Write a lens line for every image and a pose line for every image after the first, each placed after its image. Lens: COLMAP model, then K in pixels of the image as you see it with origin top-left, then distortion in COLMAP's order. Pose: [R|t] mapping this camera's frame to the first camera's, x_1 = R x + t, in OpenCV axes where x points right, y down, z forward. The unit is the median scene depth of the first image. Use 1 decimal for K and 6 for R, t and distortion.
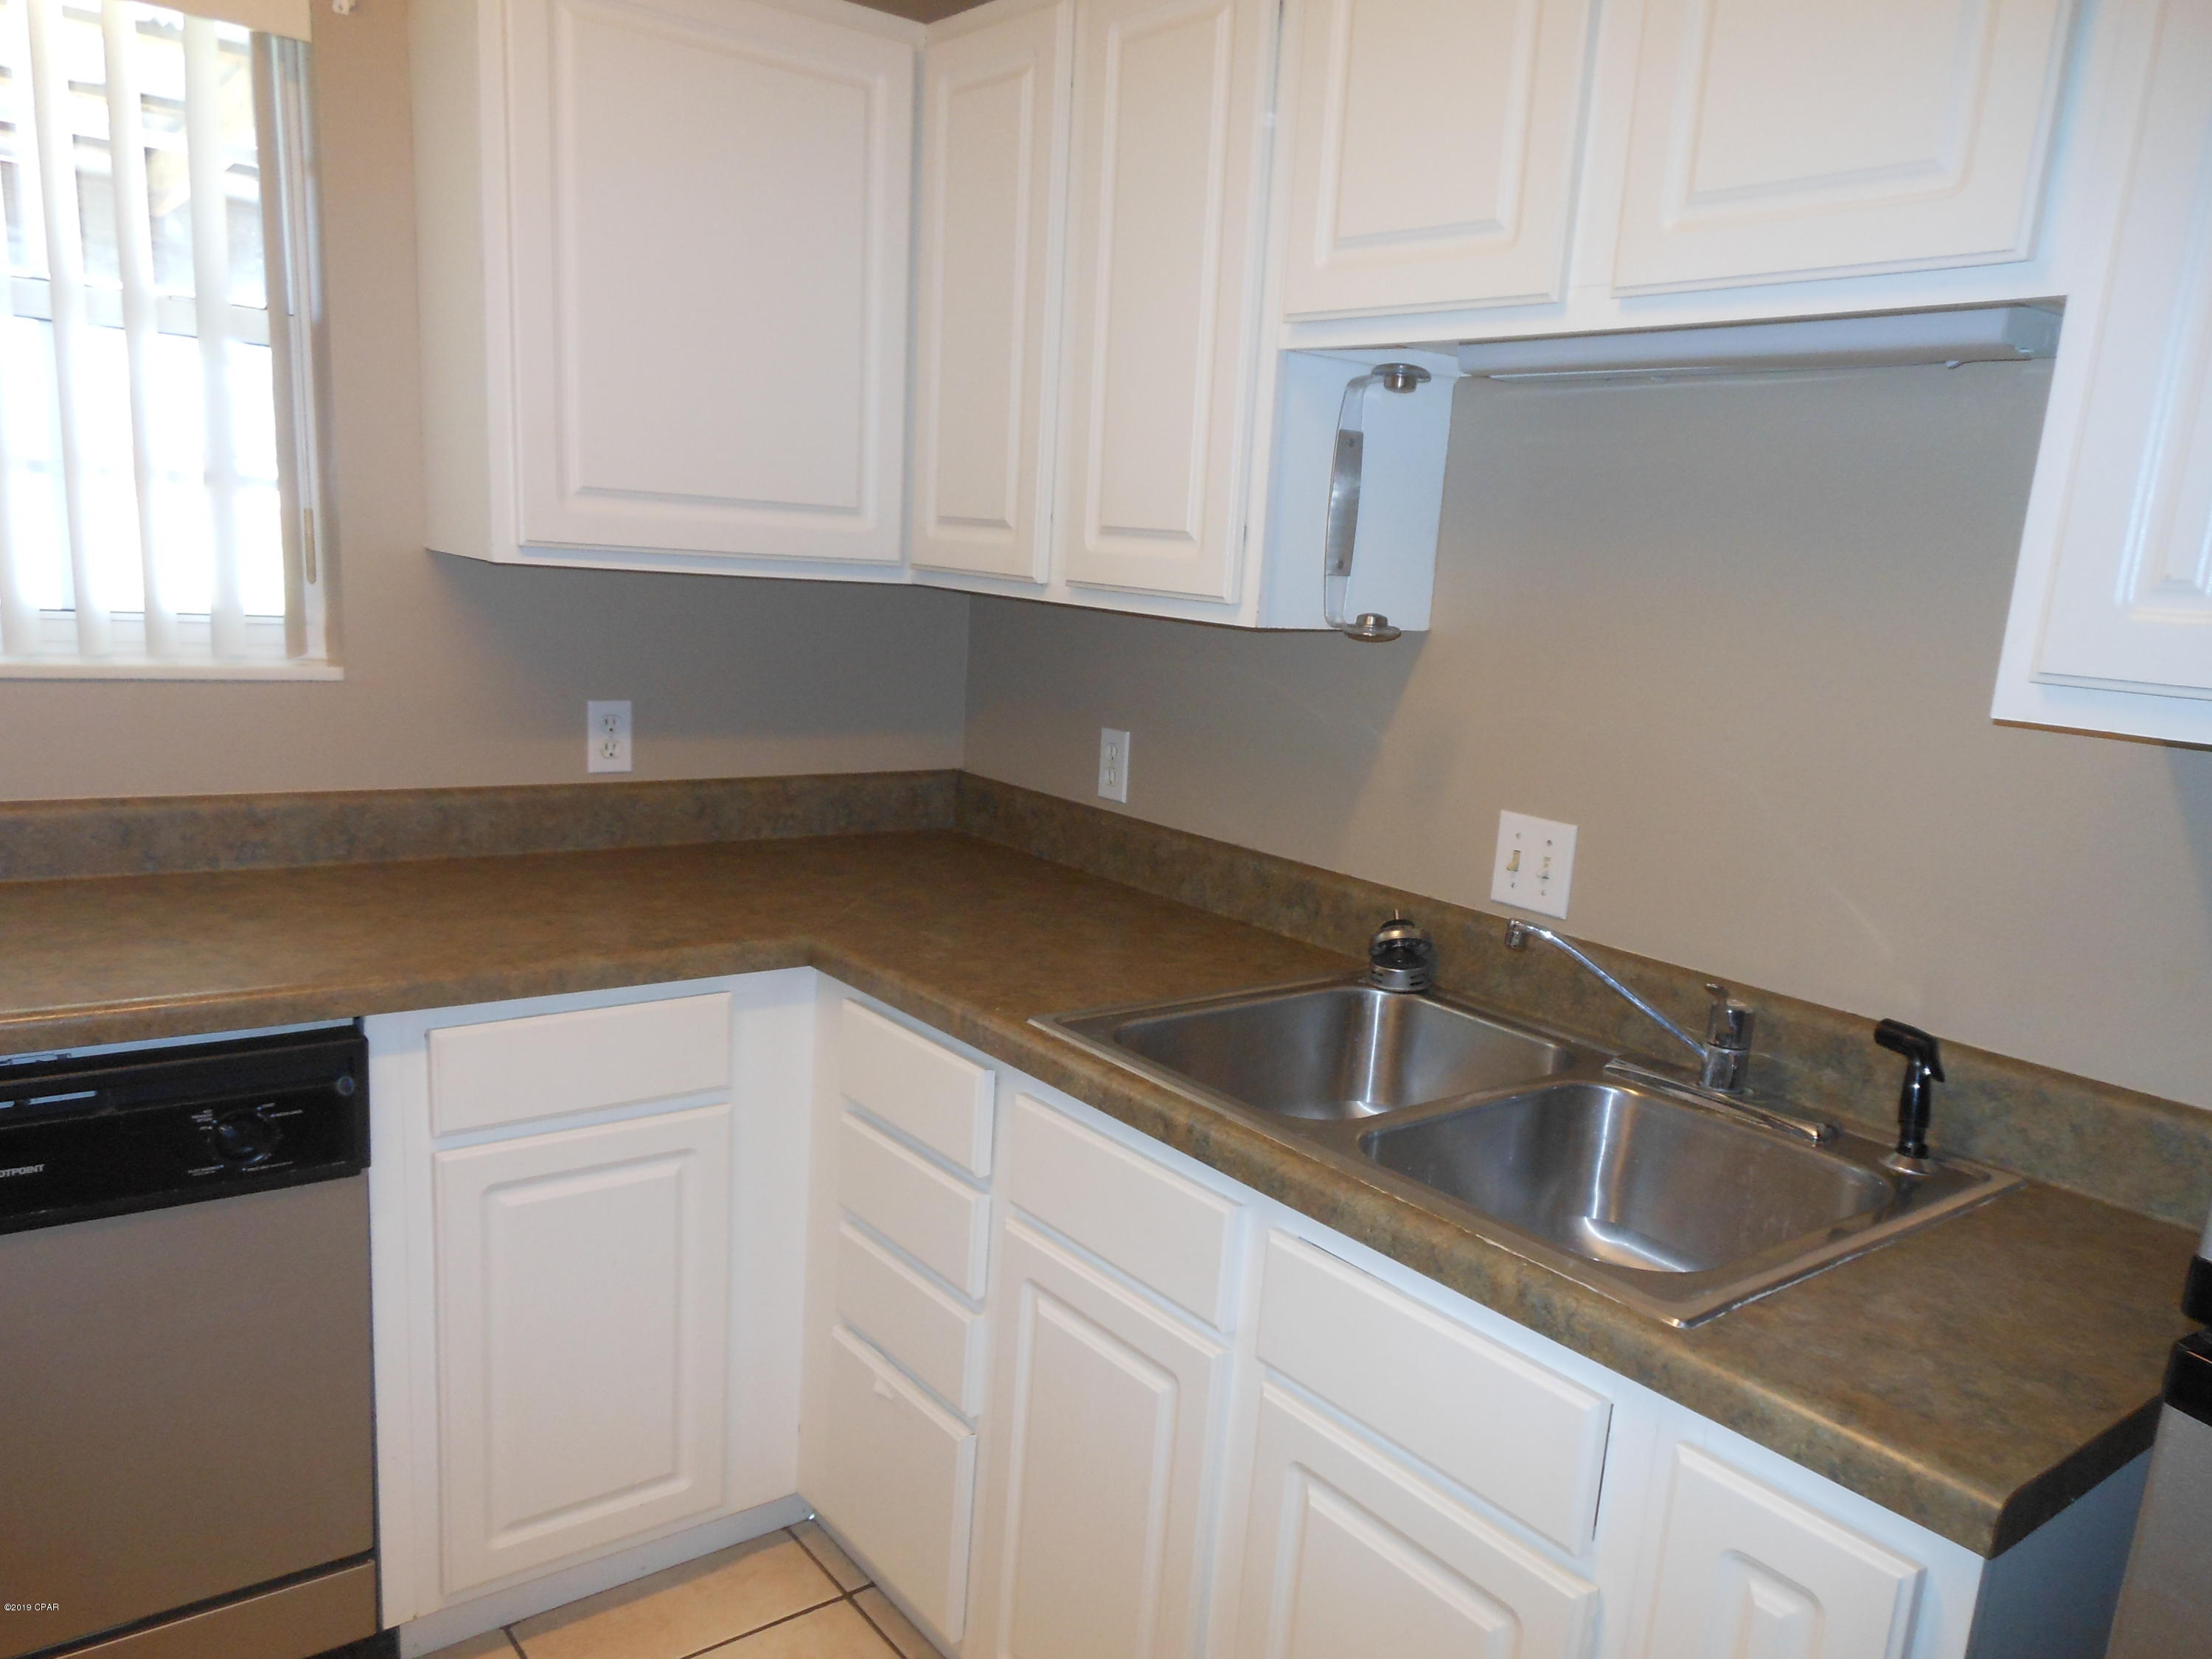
lens RADIAL K [[1643.6, 0, 1166.8], [0, 1643.6, 932.3], [0, 0, 1]] dist [0.008449, 0.004006]
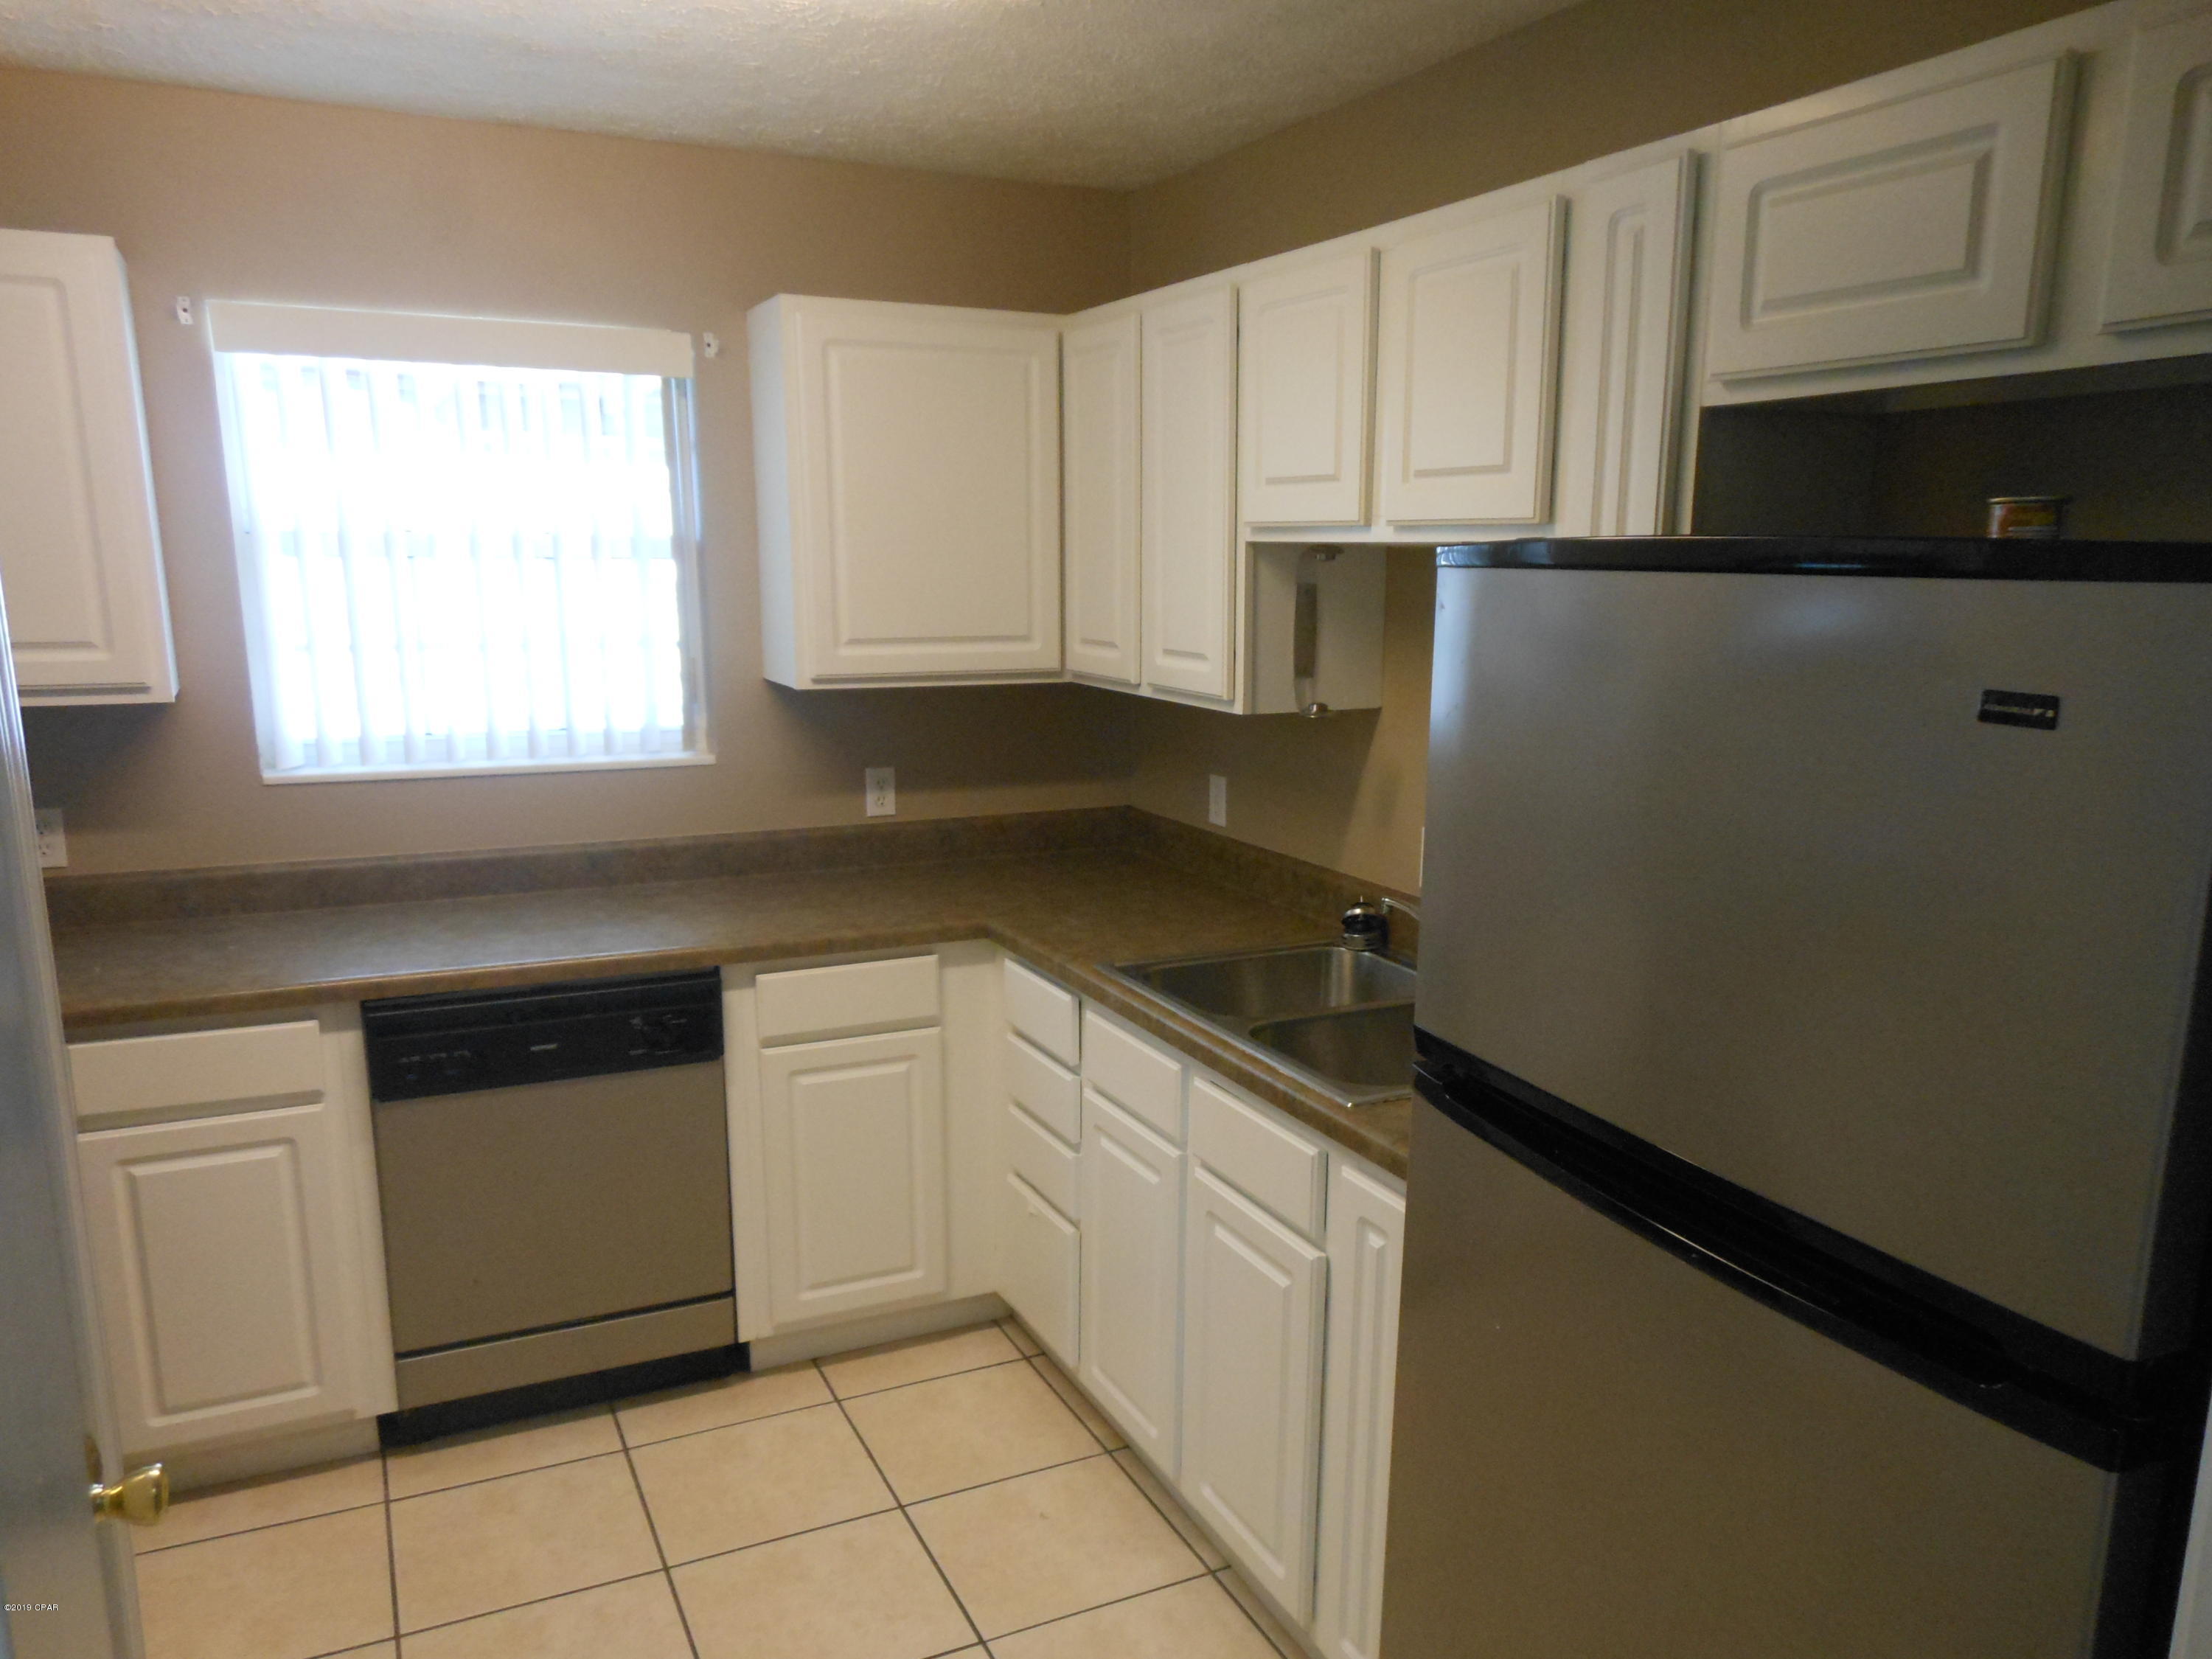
lens RADIAL K [[1643.6, 0, 1166.8], [0, 1643.6, 932.3], [0, 0, 1]] dist [0.008449, 0.004006]
pose [[0.974908, -0.012718, -0.222246, 0.300882], [0.010382, 0.999878, -0.011674, 0.035509], [0.222368, 0.009074, 0.974921, -0.490862]]
